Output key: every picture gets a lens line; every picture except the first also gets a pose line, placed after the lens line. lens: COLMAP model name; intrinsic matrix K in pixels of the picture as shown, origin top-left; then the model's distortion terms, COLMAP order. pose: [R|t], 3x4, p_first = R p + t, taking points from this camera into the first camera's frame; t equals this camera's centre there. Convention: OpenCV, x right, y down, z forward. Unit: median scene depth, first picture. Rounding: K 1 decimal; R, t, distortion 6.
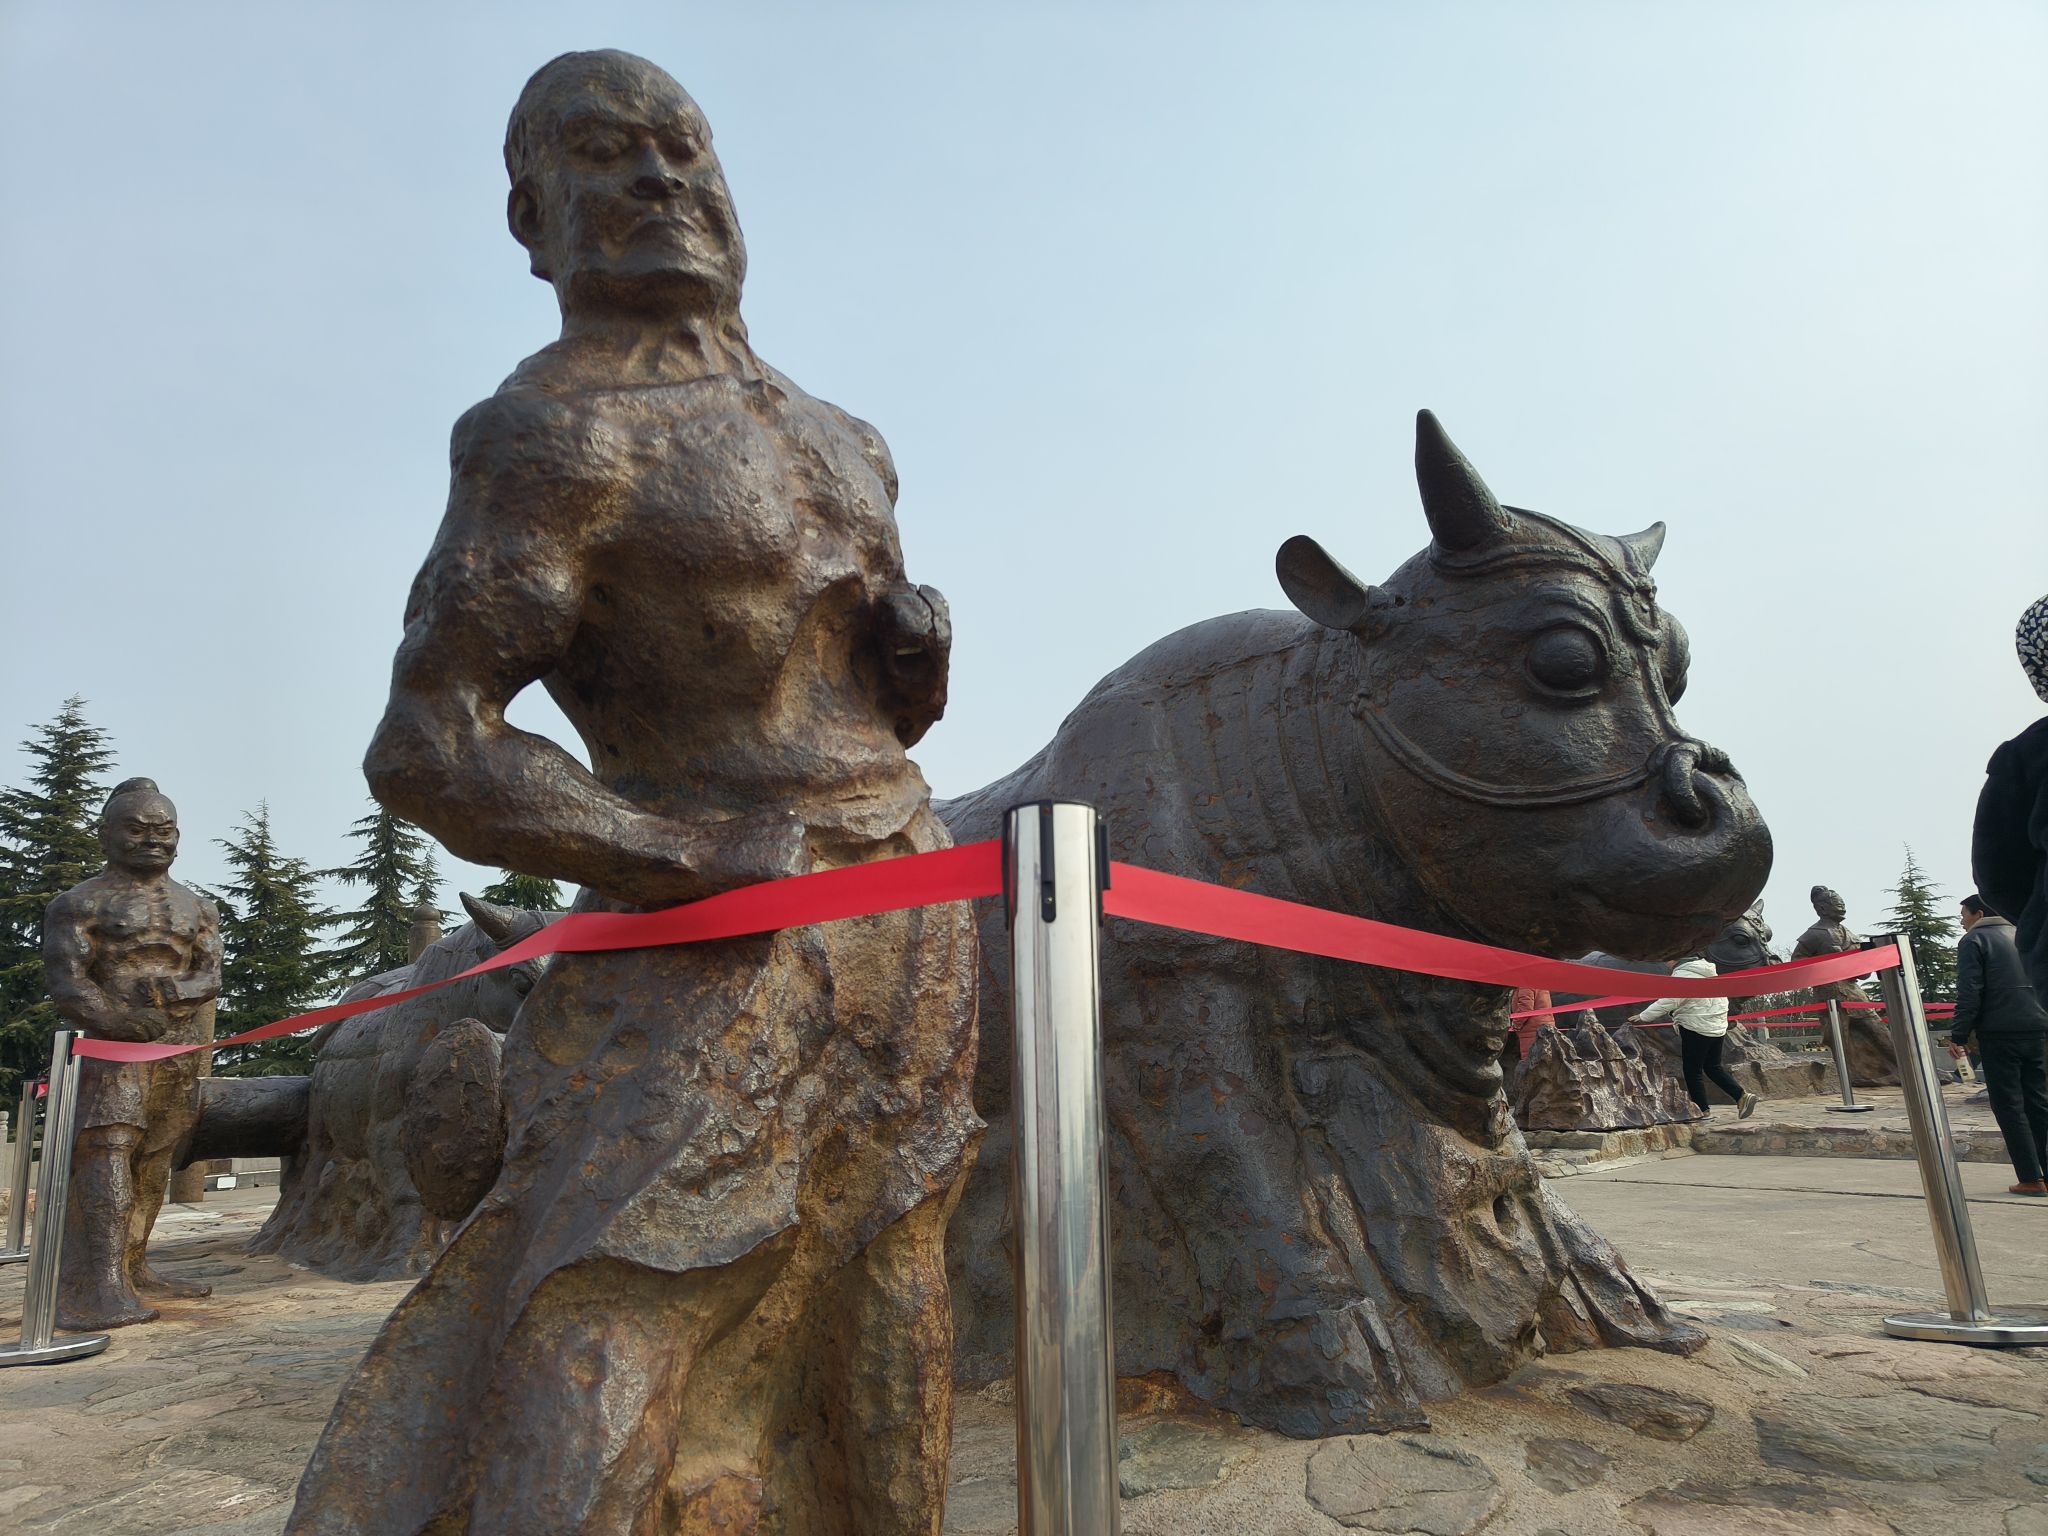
lens RADIAL K [[1423.9, 0, 1022.8], [0, 1423.9, 769.8], [0, 0, 1]] dist [0.000251, 0.008765]
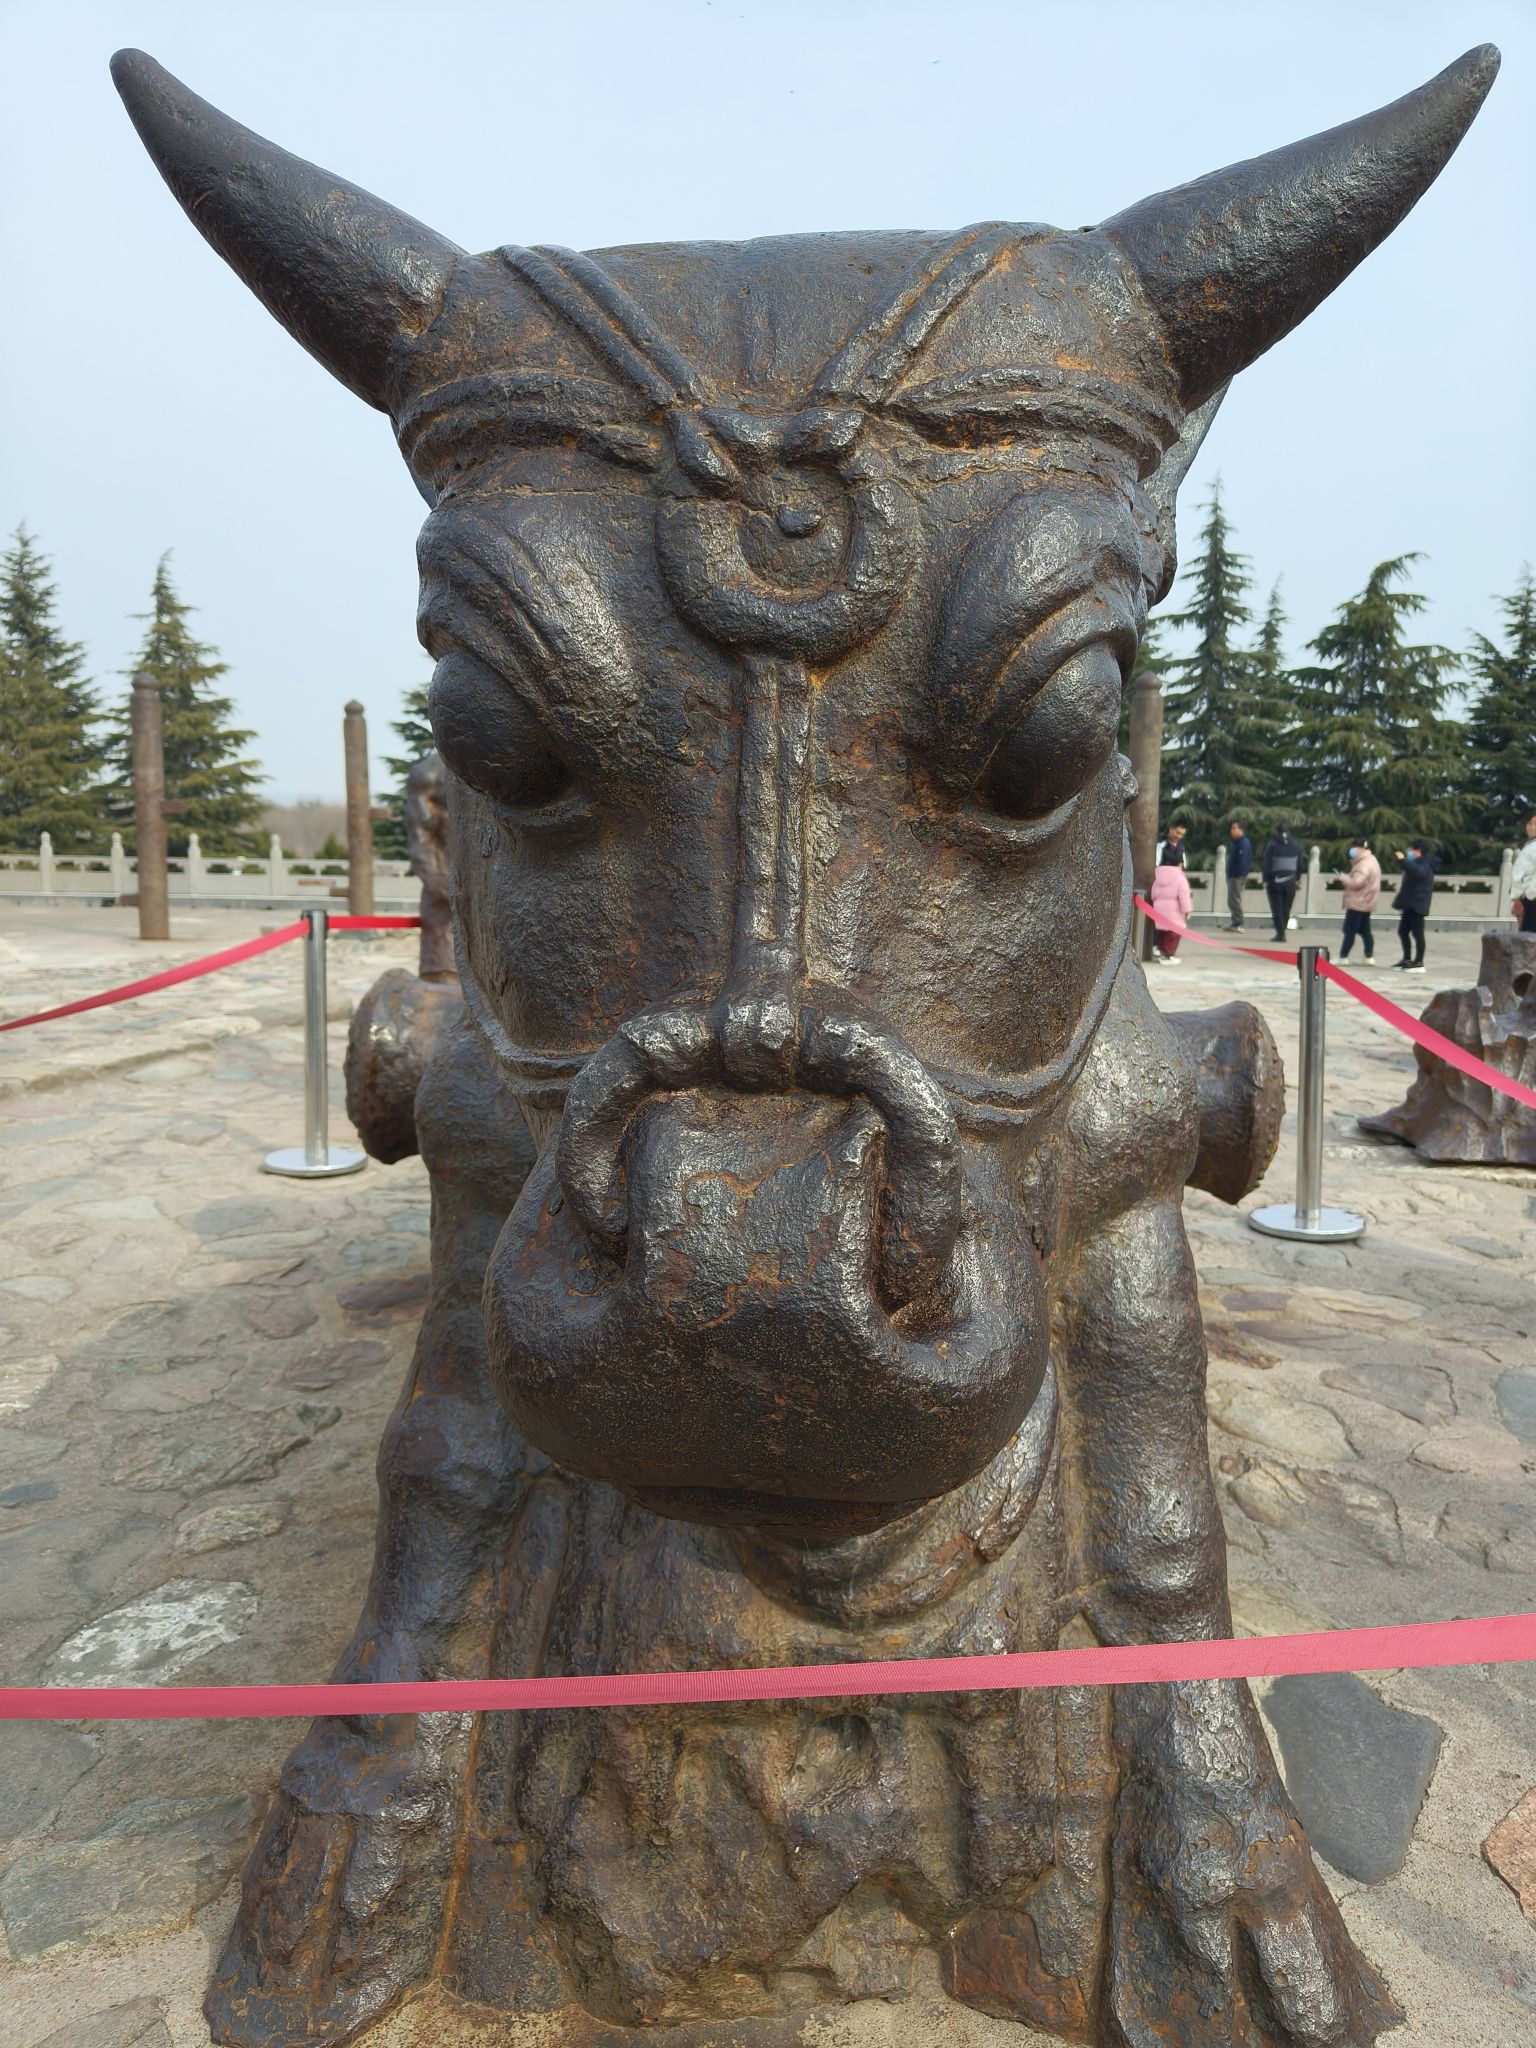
lens RADIAL K [[1423.9, 0, 777.5], [0, 1423.9, 1028.2], [0, 0, 1]] dist [0.000251, 0.008765]
pose [[0.718448, 0.159253, -0.677104, 0.049114], [0.096548, 0.941184, 0.323808, -0.008153], [0.688847, -0.298012, 0.660816, 0.056109]]
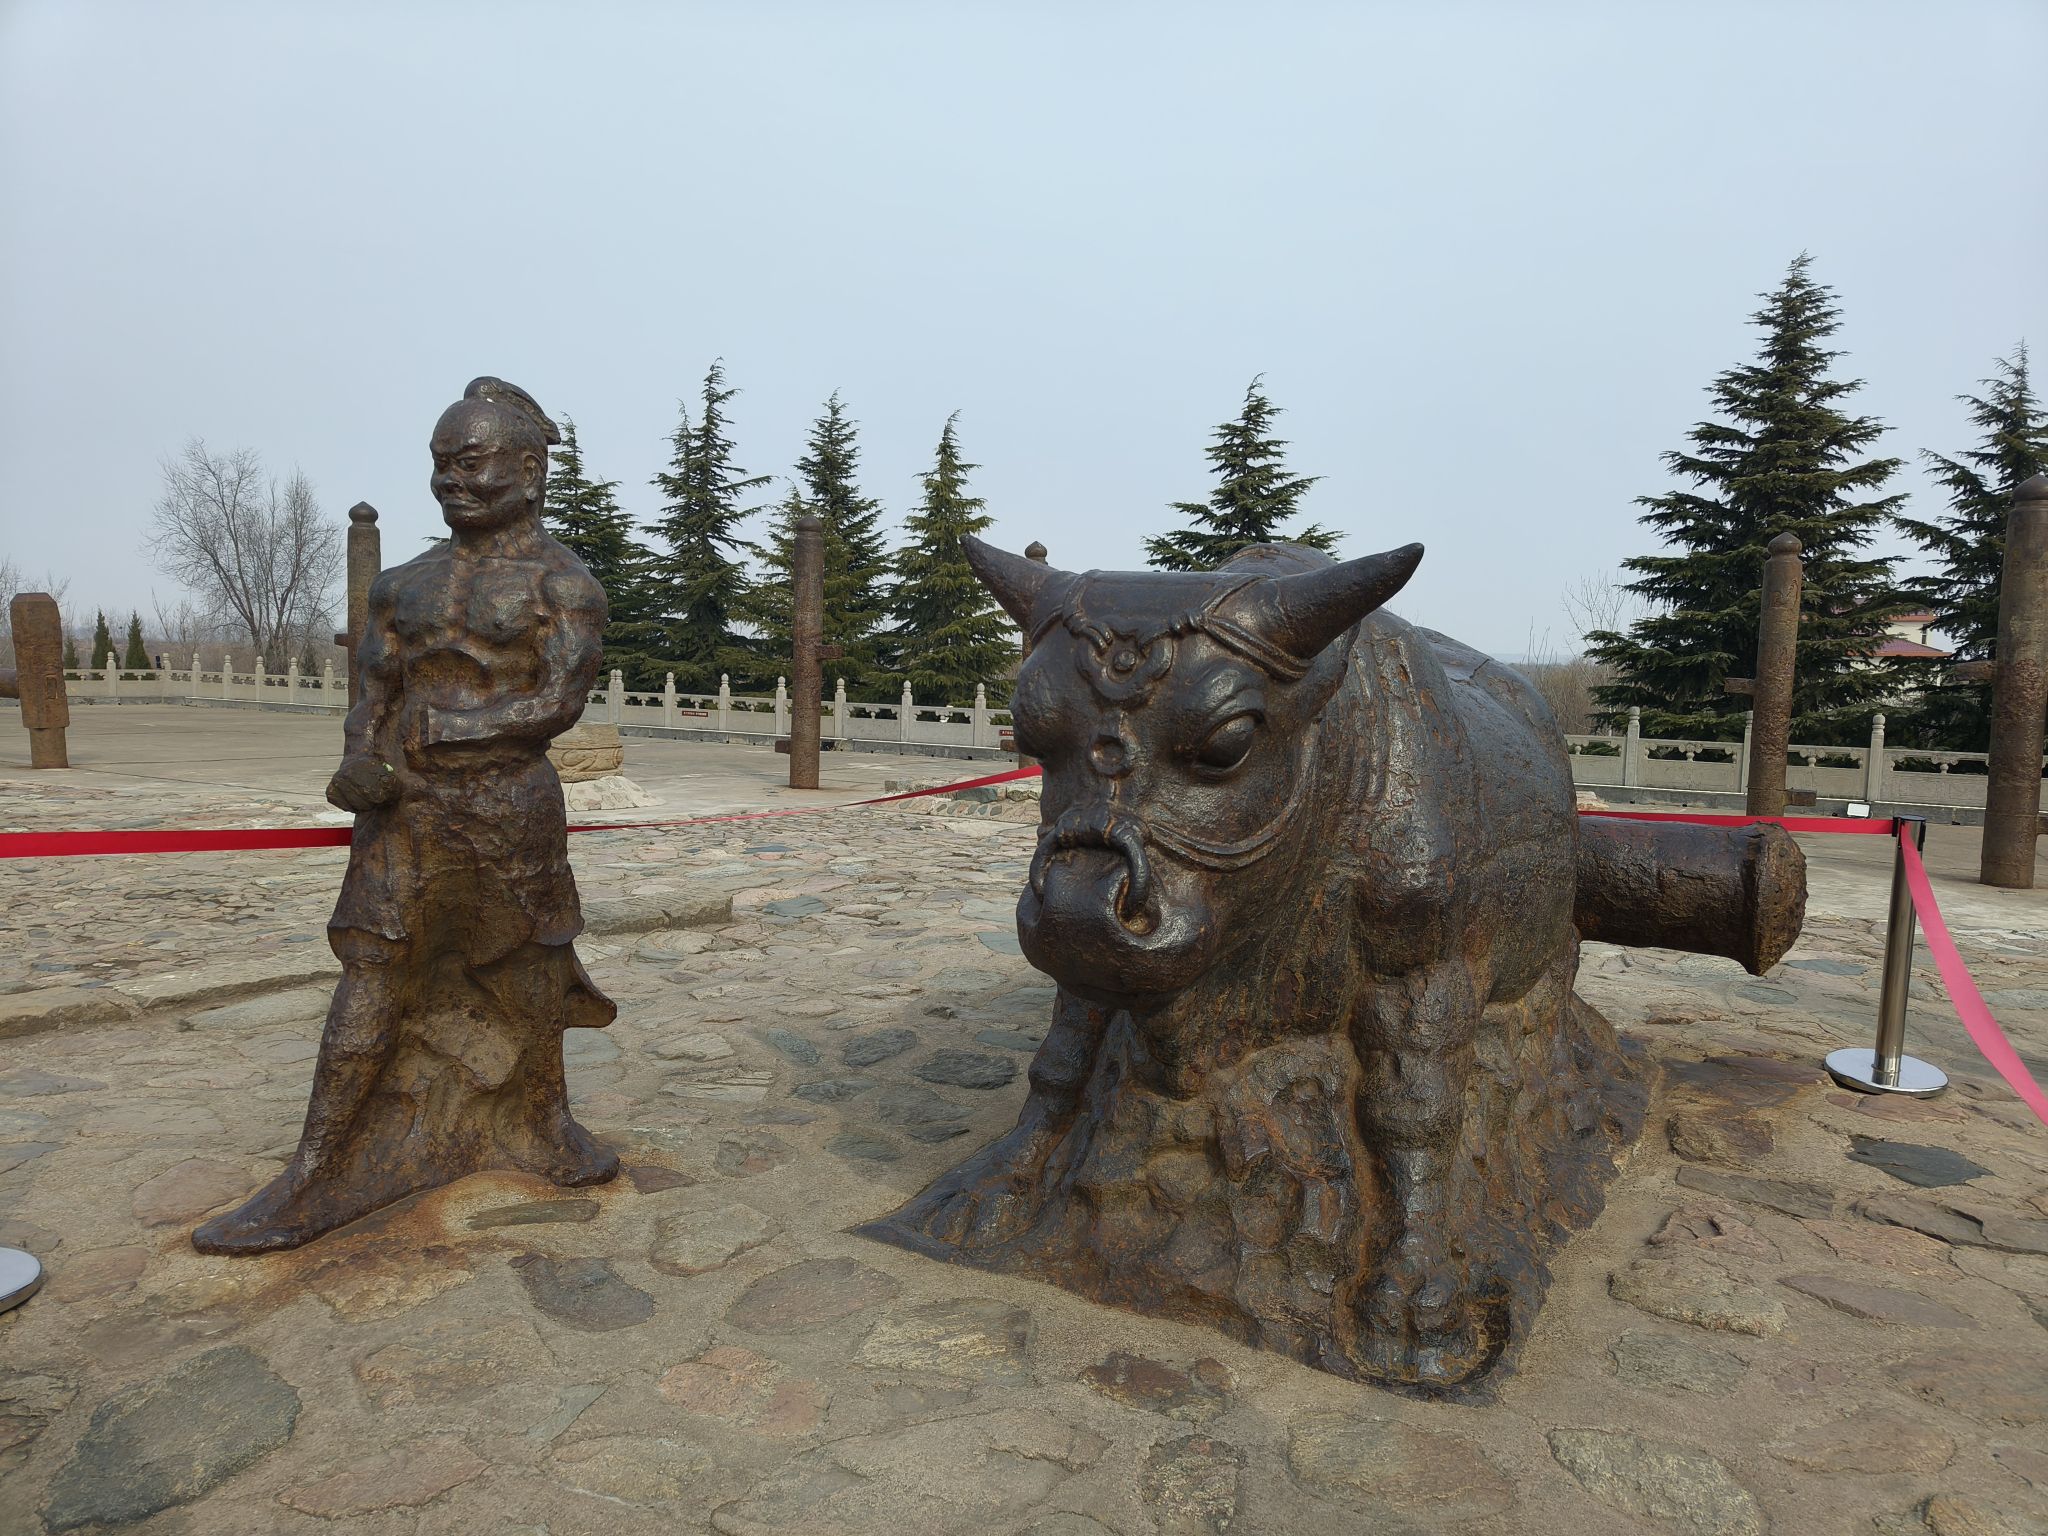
lens RADIAL K [[1423.9, 0, 1034.3], [0, 1423.9, 785.1], [0, 0, 1]] dist [0.000251, 0.008765]
pose [[0.403640, 0.140849, -0.904011, 0.010931], [0.142173, 0.966420, 0.214053, 0.012203], [0.903804, -0.214927, 0.370061, 0.146228]]
